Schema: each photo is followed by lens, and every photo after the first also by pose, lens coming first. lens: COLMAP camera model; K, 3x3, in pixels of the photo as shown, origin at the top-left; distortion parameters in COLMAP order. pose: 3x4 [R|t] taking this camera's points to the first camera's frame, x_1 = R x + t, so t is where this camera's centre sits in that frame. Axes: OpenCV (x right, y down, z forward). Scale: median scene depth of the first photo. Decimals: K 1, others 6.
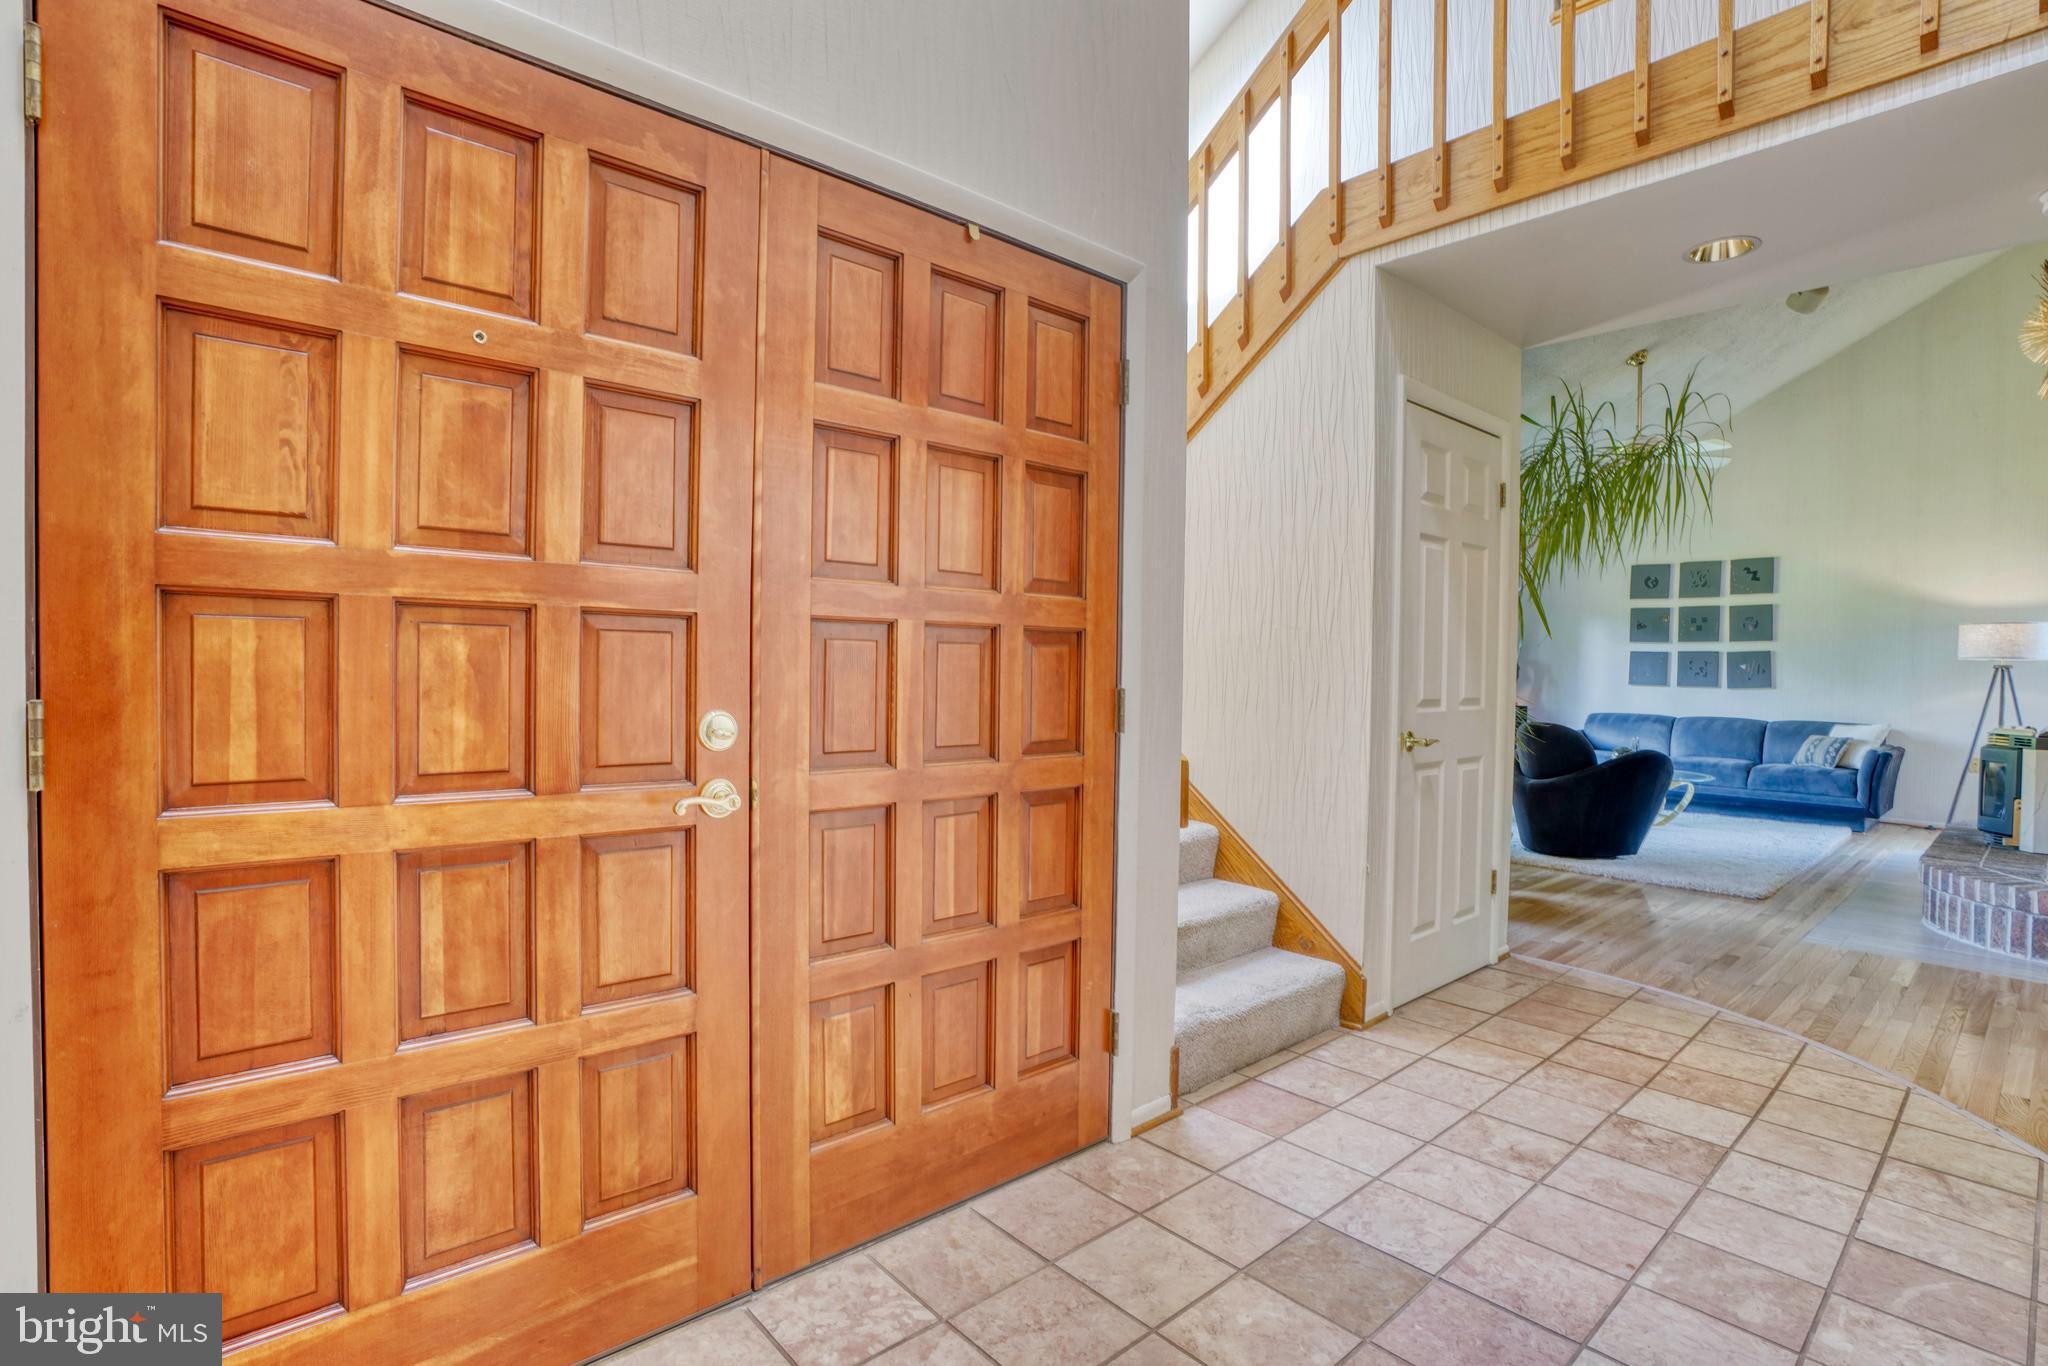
lens RADIAL K [[958.8, 0, 1024.0], [0, 958.8, 683.0], [0, 0, 1]] dist [-0.061592, 0.024737]
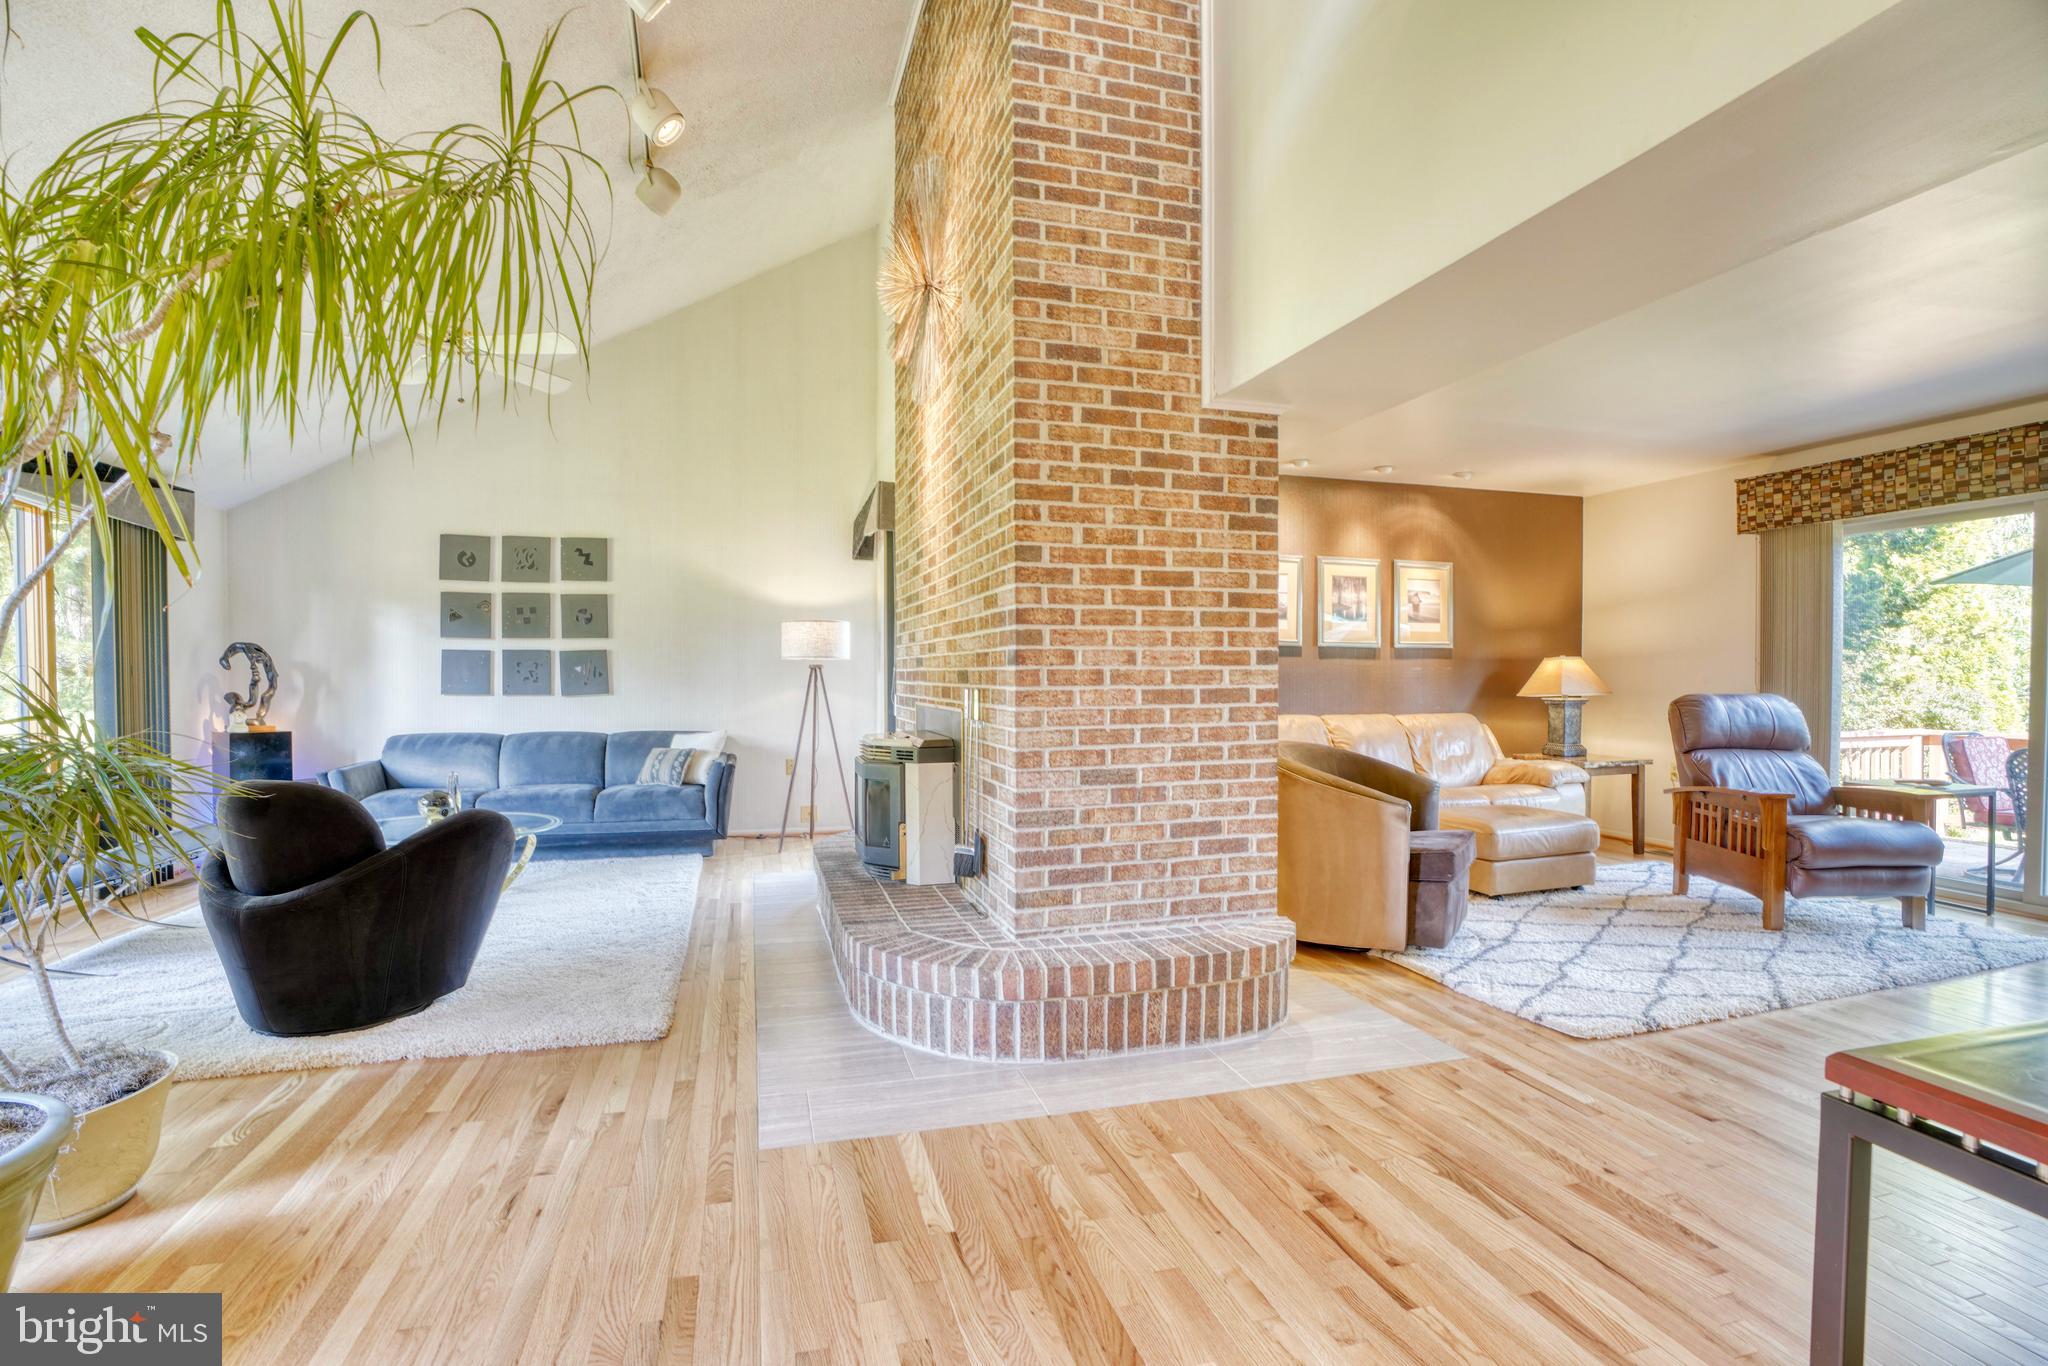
lens RADIAL K [[952.2, 0, 1025.6], [0, 952.2, 700.4], [0, 0, 1]] dist [-0.079491, 0.035877]
pose [[0.426394, -0.035207, 0.903852, 0.293028], [0.023247, 0.999339, 0.027960, -0.005497], [-0.904239, 0.009090, 0.426930, 0.442861]]
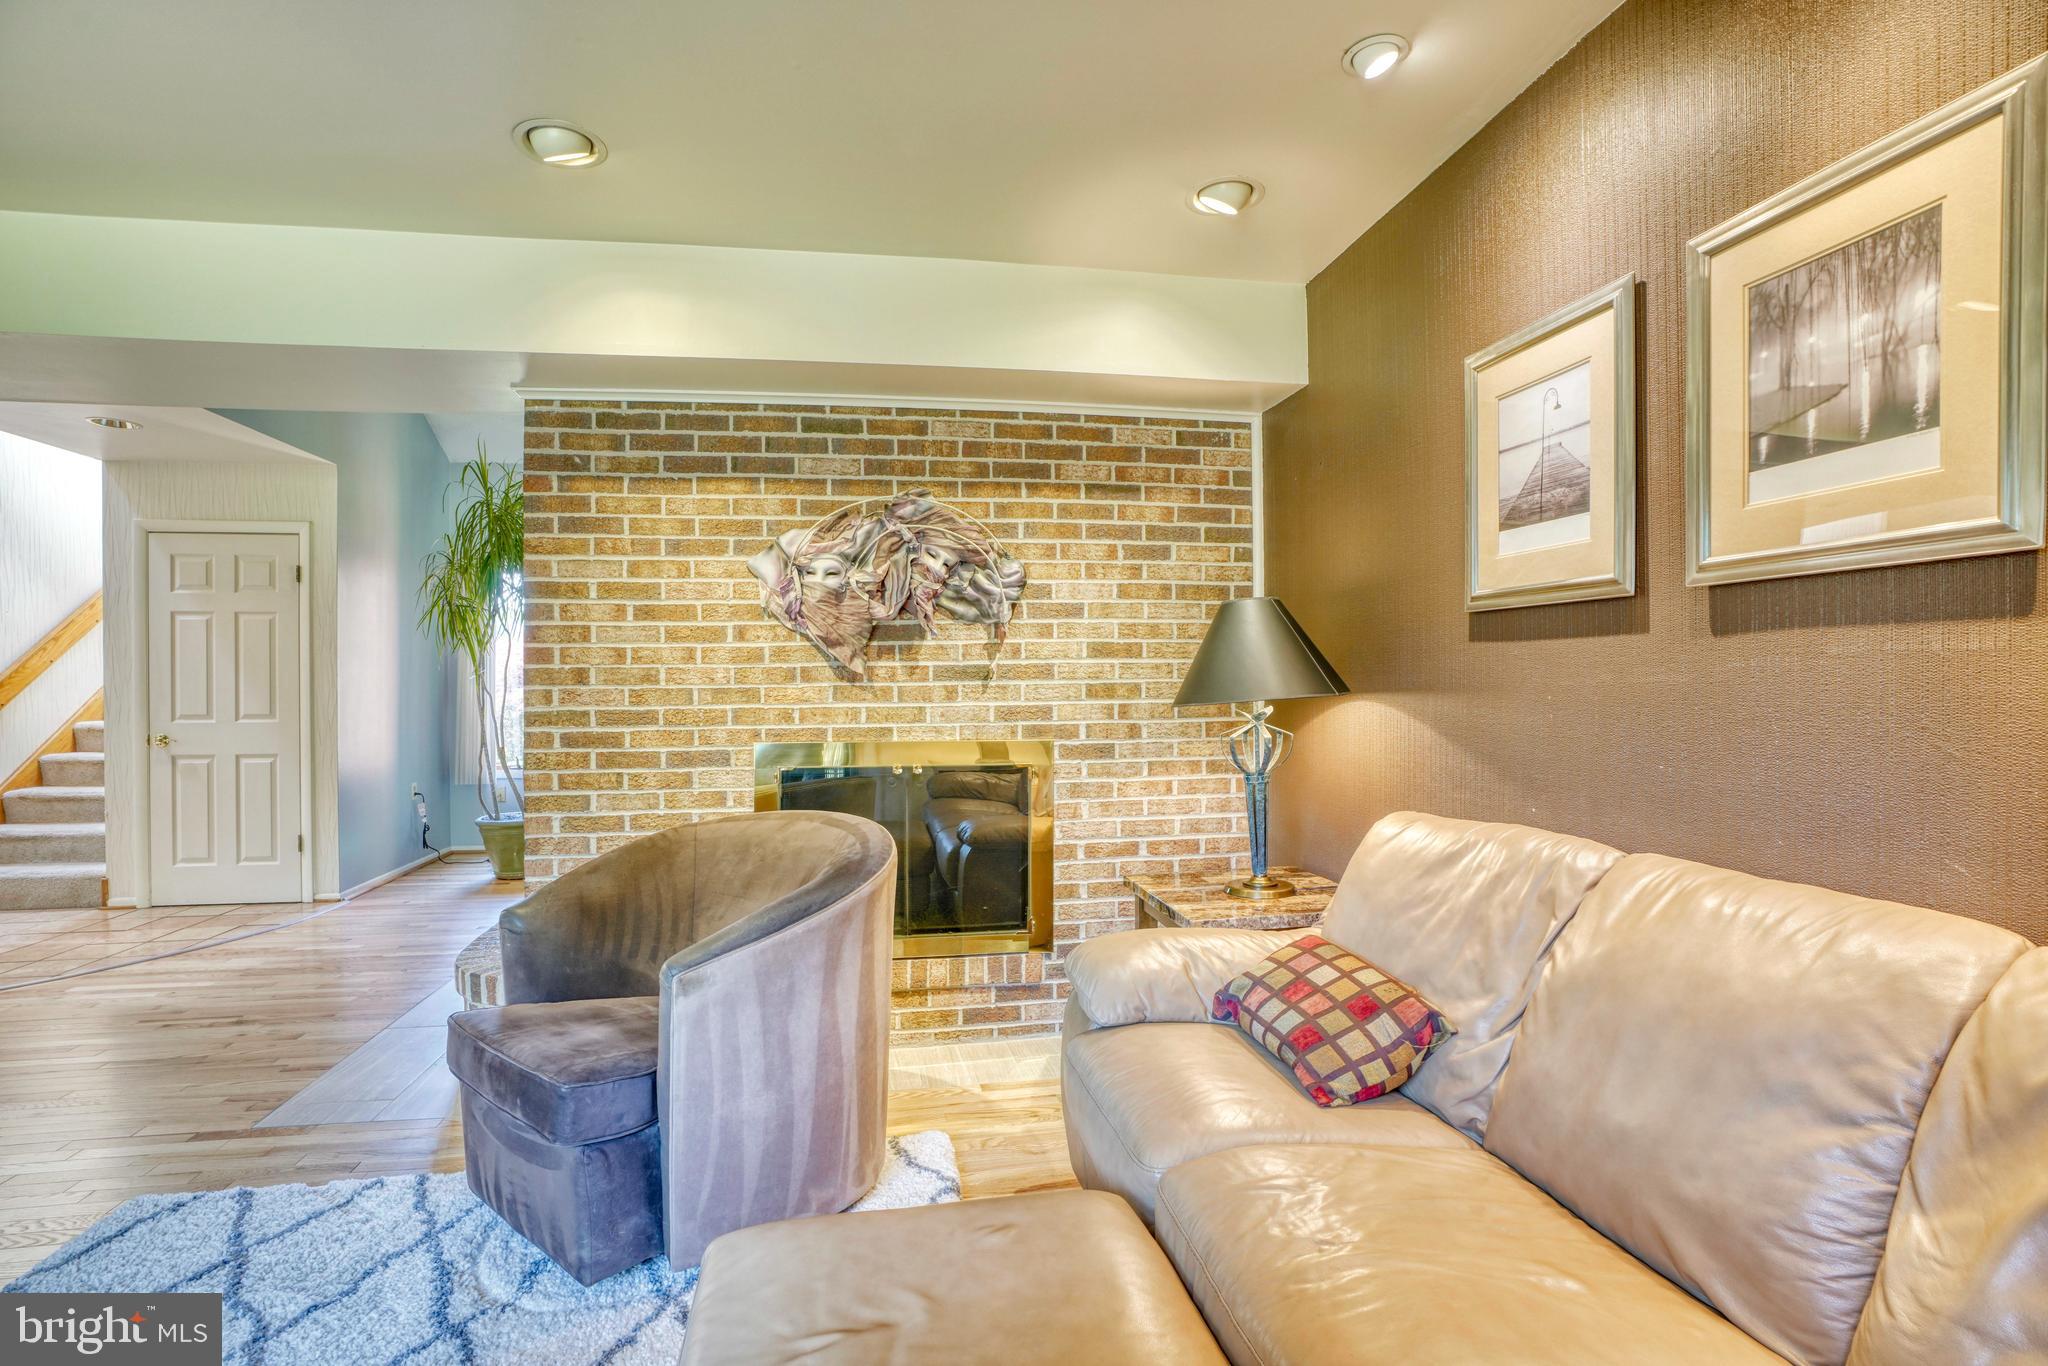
lens RADIAL K [[958.8, 0, 1024.0], [0, 958.8, 683.0], [0, 0, 1]] dist [-0.061592, 0.024737]
pose [[0.843904, -0.022704, -0.536013, 1.433740], [0.012513, 0.999665, -0.022642, 0.003404], [0.536348, 0.012400, 0.843906, 0.255567]]
